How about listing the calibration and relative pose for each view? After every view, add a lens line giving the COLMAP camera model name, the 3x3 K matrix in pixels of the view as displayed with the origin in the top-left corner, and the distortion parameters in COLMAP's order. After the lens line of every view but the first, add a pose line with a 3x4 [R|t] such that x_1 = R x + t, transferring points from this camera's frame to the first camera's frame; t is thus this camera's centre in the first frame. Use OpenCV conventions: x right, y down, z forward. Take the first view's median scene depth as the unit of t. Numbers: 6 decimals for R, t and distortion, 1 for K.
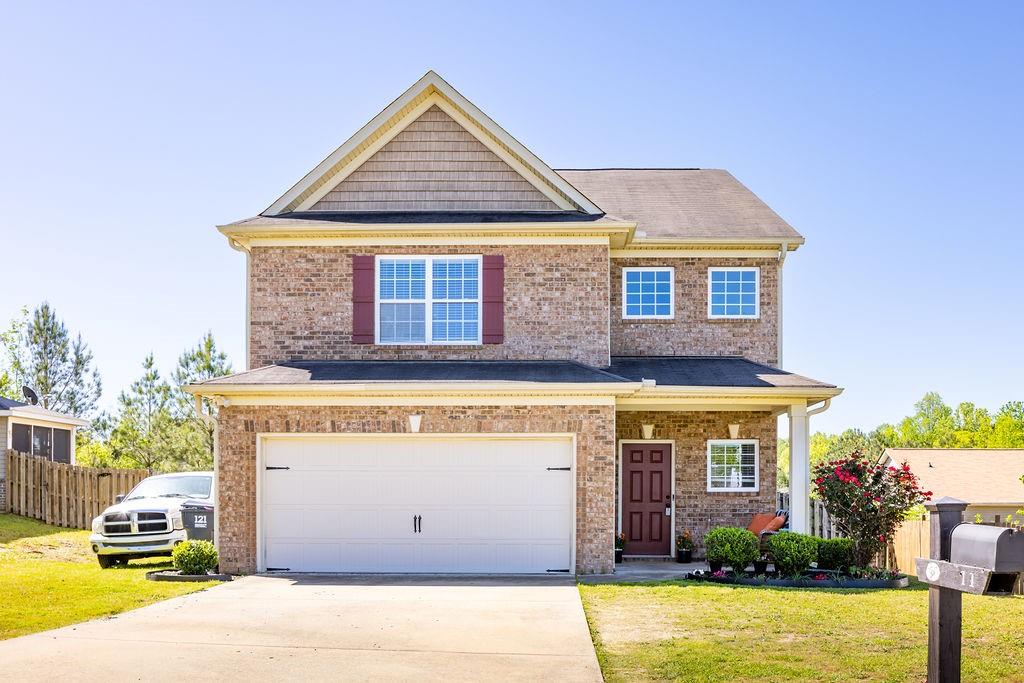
lens RADIAL K [[966.6, 0, 539.1], [0, 966.6, 531.4], [0, 0, 1]] dist [-0.033033, 0.000000]
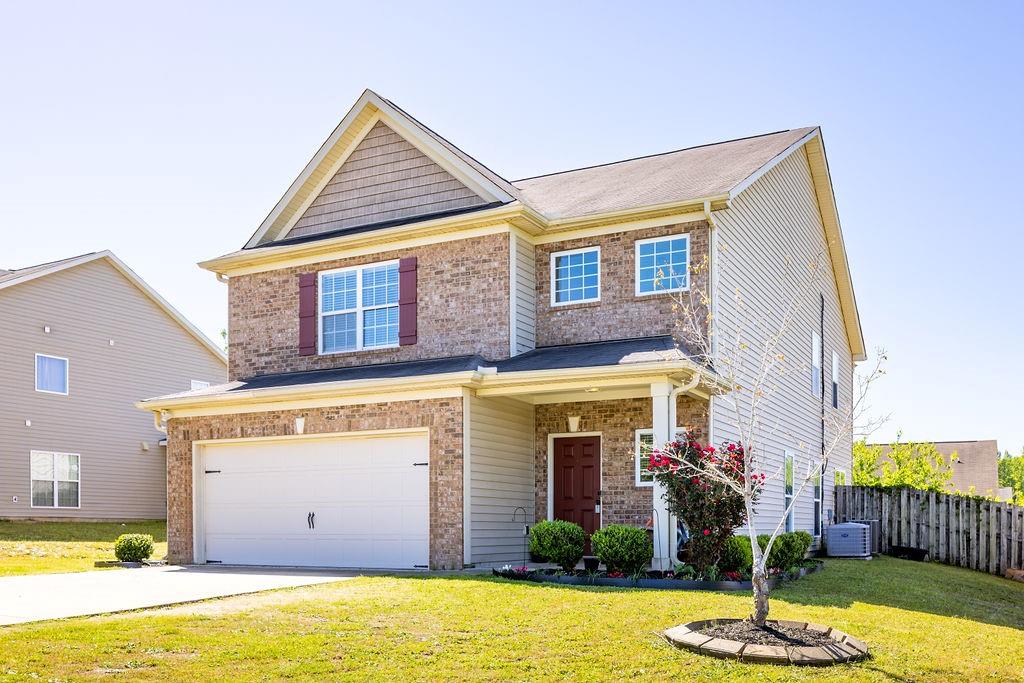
lens RADIAL K [[966.6, 0, 515.4], [0, 966.6, 551.2], [0, 0, 1]] dist [-0.033033, 0.000000]
pose [[0.894780, 0.008078, -0.446434, 0.510006], [-0.008884, 0.999960, 0.000288, 0.022129], [0.446418, 0.003709, 0.894817, 0.140101]]
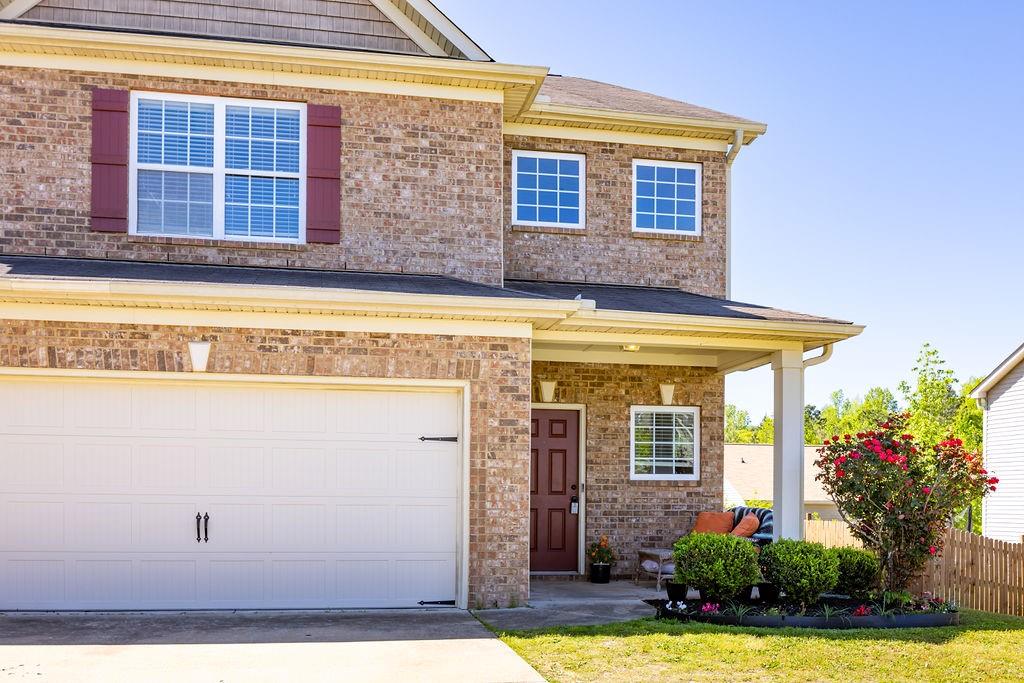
lens RADIAL K [[966.6, 0, 503.4], [0, 966.6, 524.0], [0, 0, 1]] dist [-0.033033, 0.000000]
pose [[0.979442, 0.000453, 0.201726, -0.059579], [0.000323, 0.999993, -0.003813, -0.007017], [-0.201726, 0.003800, 0.979435, 0.355030]]
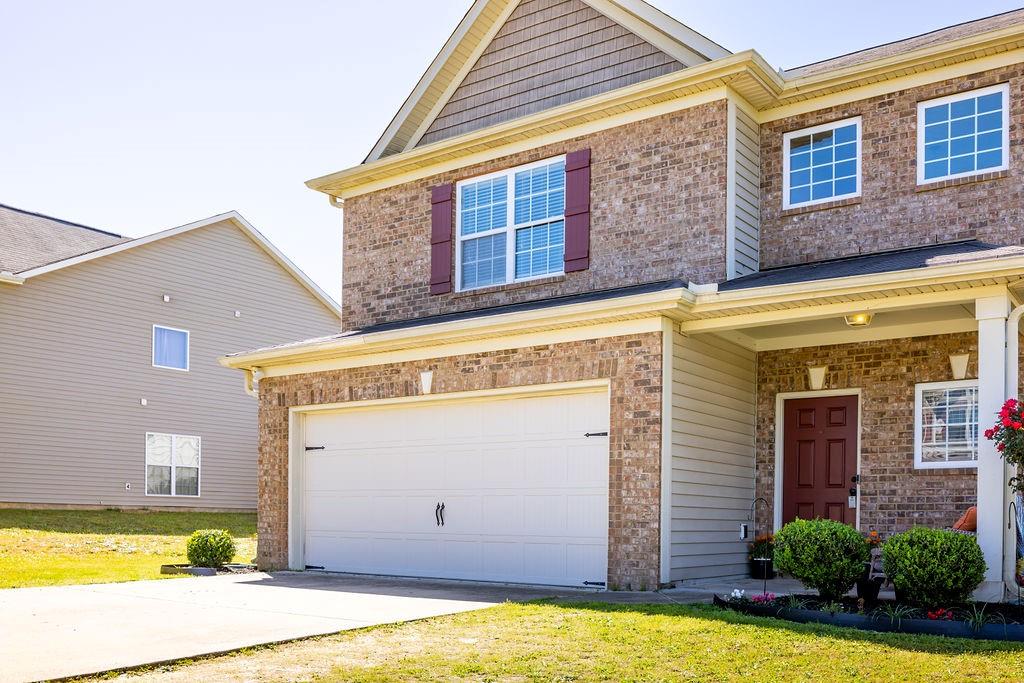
lens RADIAL K [[966.6, 0, 514.5], [0, 966.6, 537.8], [0, 0, 1]] dist [-0.033033, 0.000000]
pose [[0.816451, 0.017091, -0.577162, 0.338663], [-0.024024, 0.999702, -0.004380, 0.011850], [0.576915, 0.017442, 0.816618, 0.379863]]
